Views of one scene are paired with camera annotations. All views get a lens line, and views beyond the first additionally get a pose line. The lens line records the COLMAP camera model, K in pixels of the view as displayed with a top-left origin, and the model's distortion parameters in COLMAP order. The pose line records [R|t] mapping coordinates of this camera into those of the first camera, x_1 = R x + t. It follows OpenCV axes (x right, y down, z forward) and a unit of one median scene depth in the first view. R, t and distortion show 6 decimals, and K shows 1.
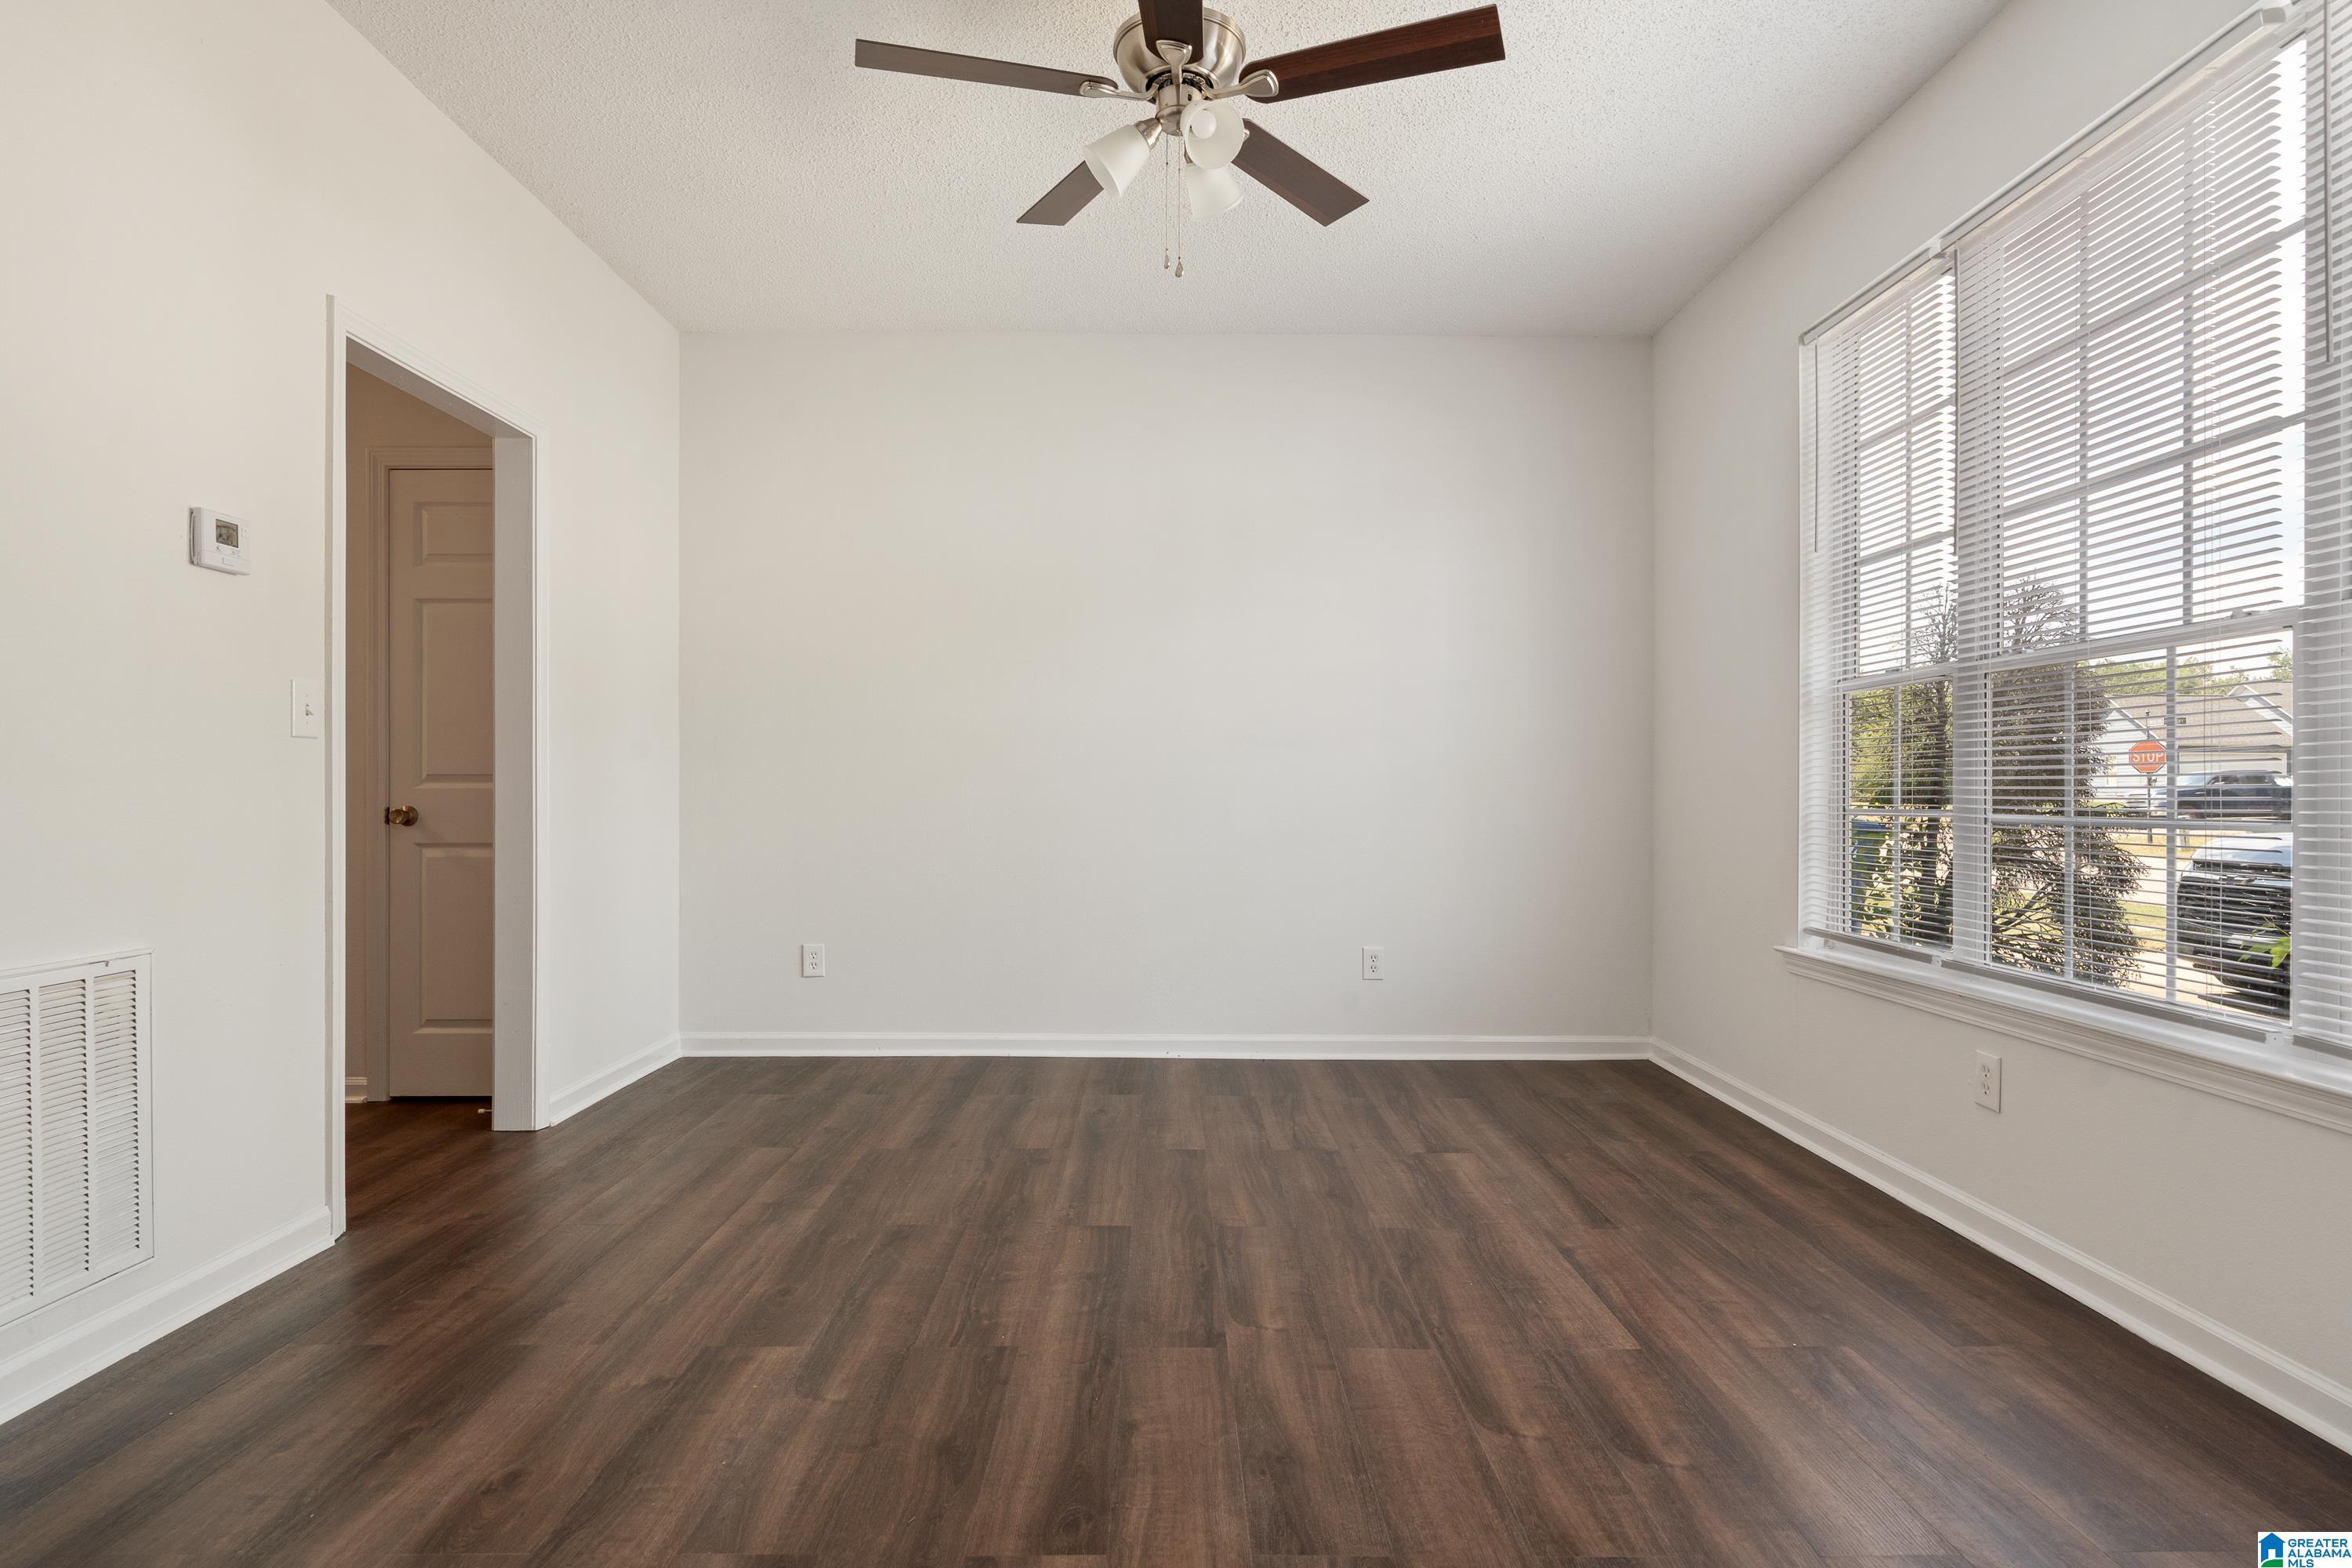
lens RADIAL K [[1225.5, 0, 1176.0], [0, 1225.5, 784.0], [0, 0, 1]] dist [0.002765, 0.001115]
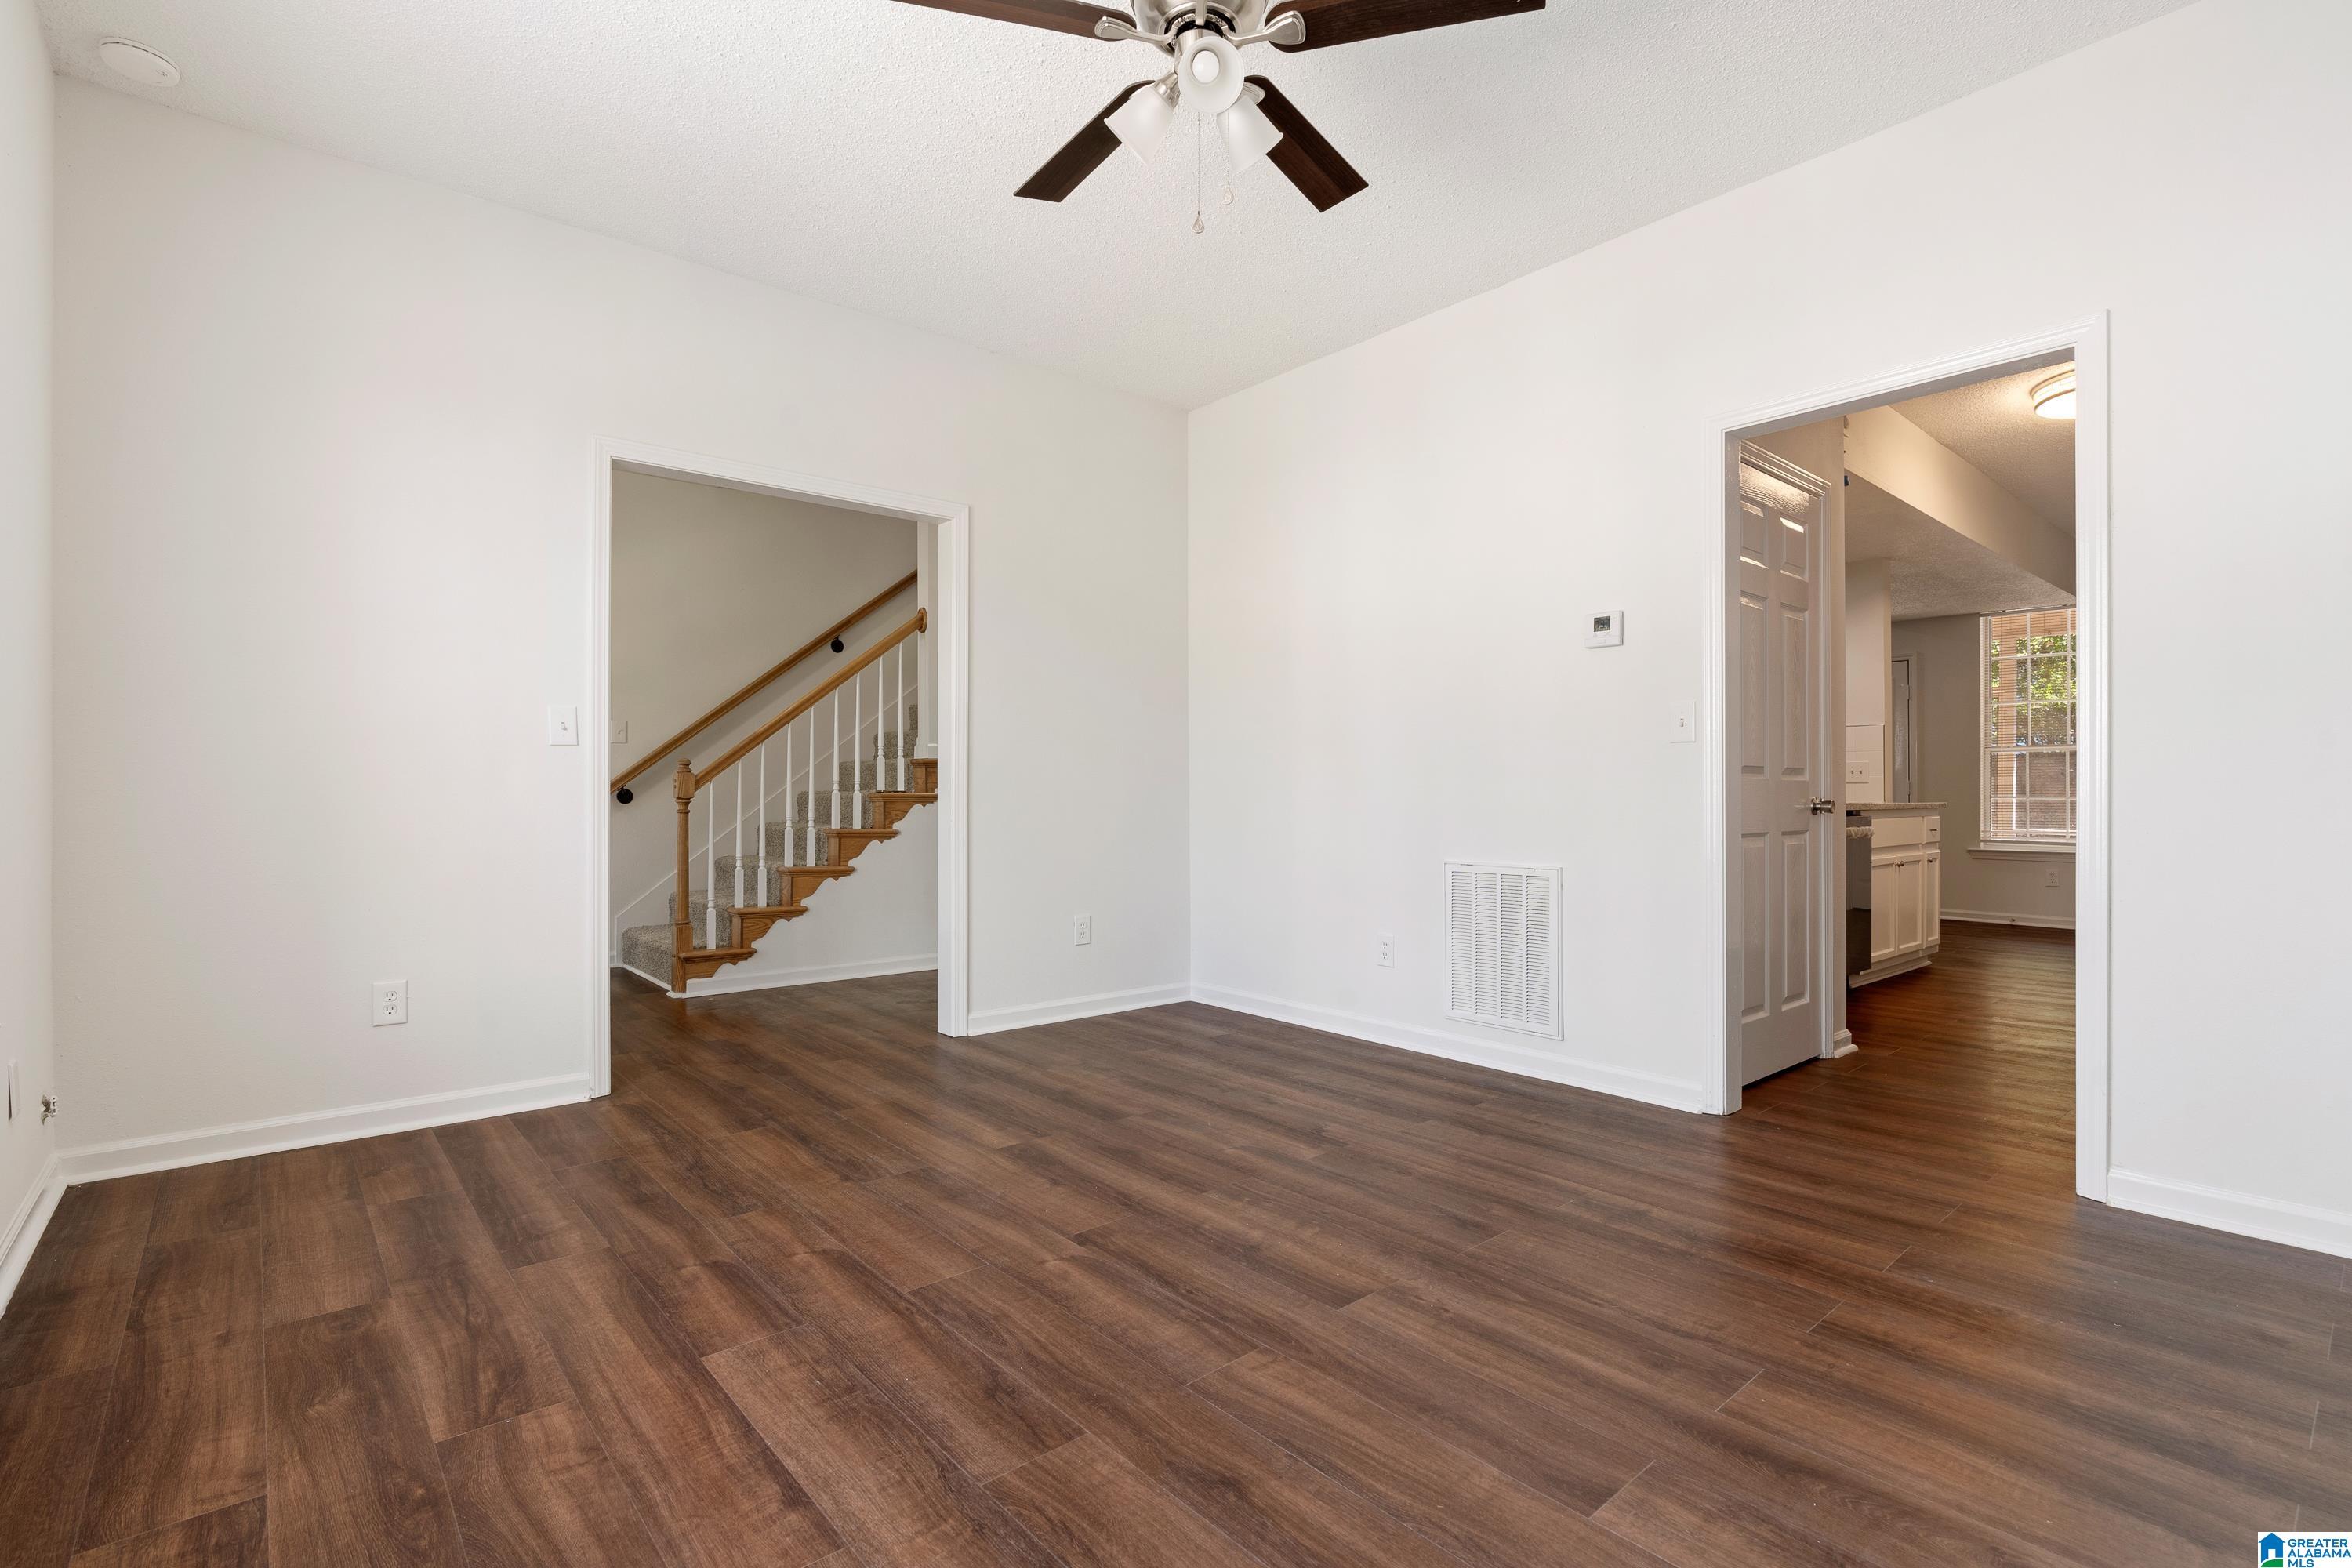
lens RADIAL K [[1085.1, 0, 1185.6], [0, 1085.1, 783.3], [0, 0, 1]] dist [-0.002695, -0.000031]
pose [[-0.762509, -0.008004, -0.646929, 0.541087], [0.003385, 0.999860, -0.016361, 0.028494], [0.646969, -0.014665, -0.762375, 1.597425]]
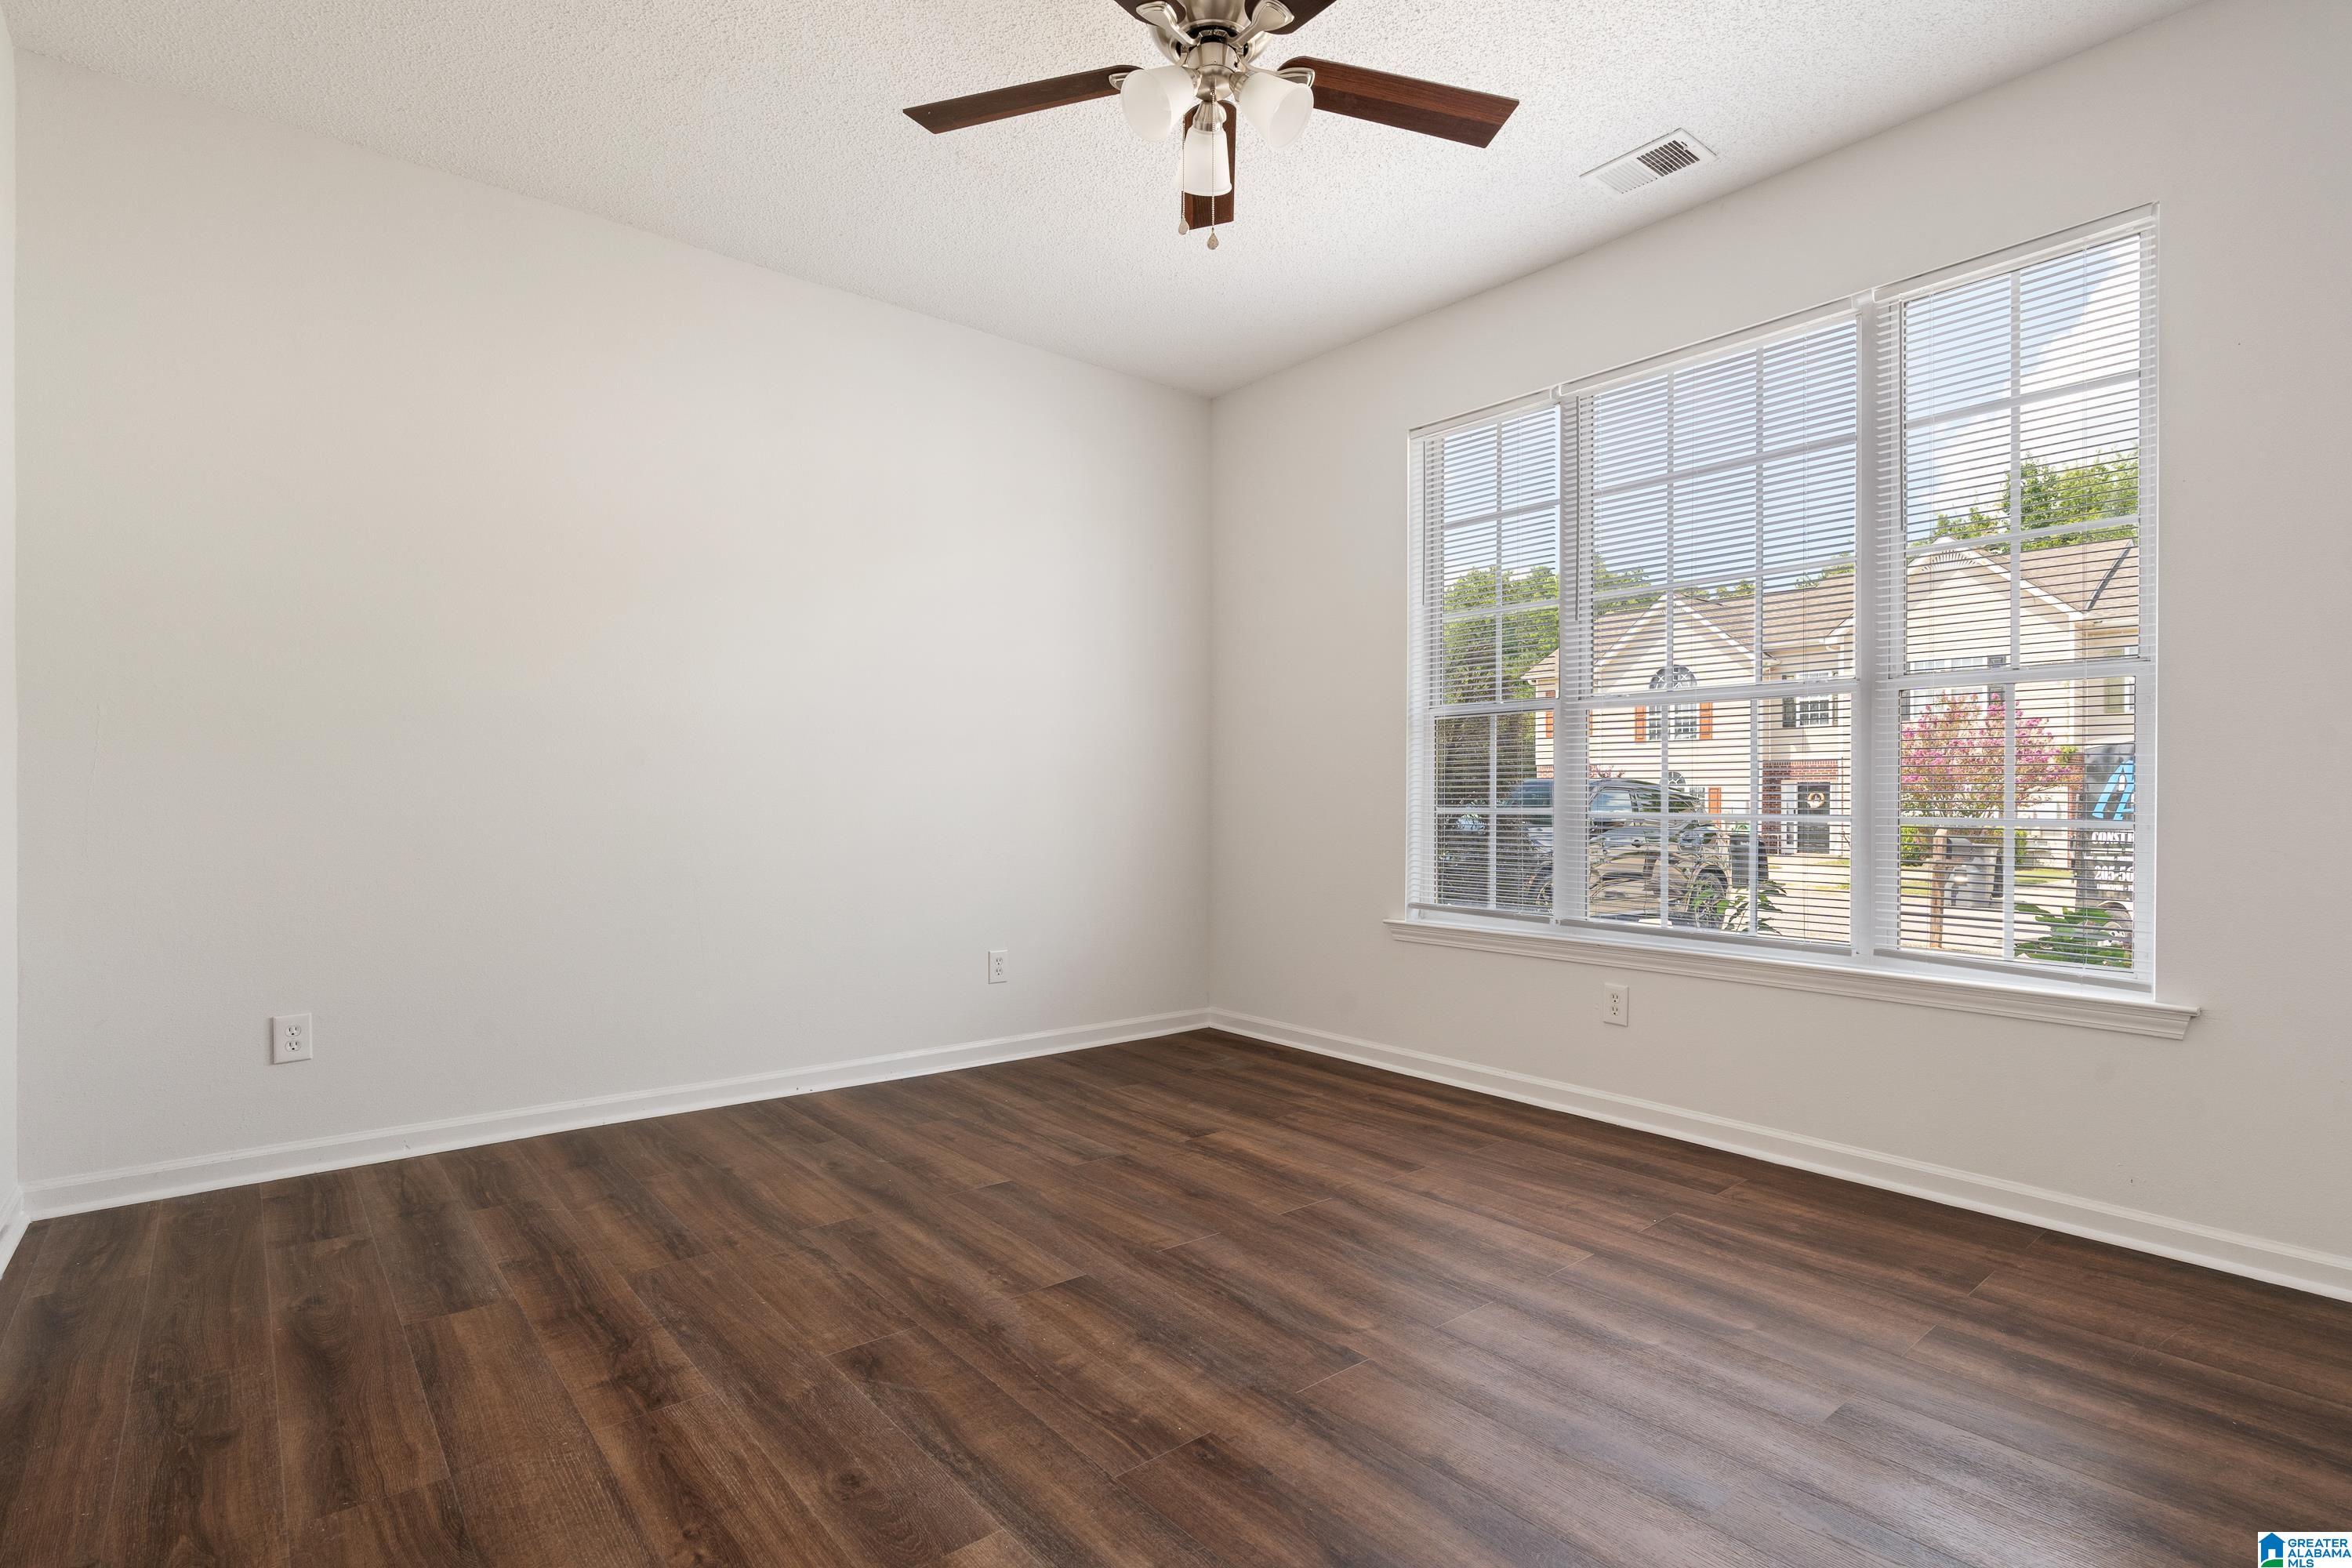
lens RADIAL K [[1149.2, 0, 1186.7], [0, 1149.2, 787.3], [0, 0, 1]] dist [-0.000167, 0.000852]
pose [[0.769756, 0.005003, 0.638319, -0.563463], [-0.006638, 0.999978, 0.000166, -0.000562], [-0.638304, -0.004365, 0.769772, 0.322916]]
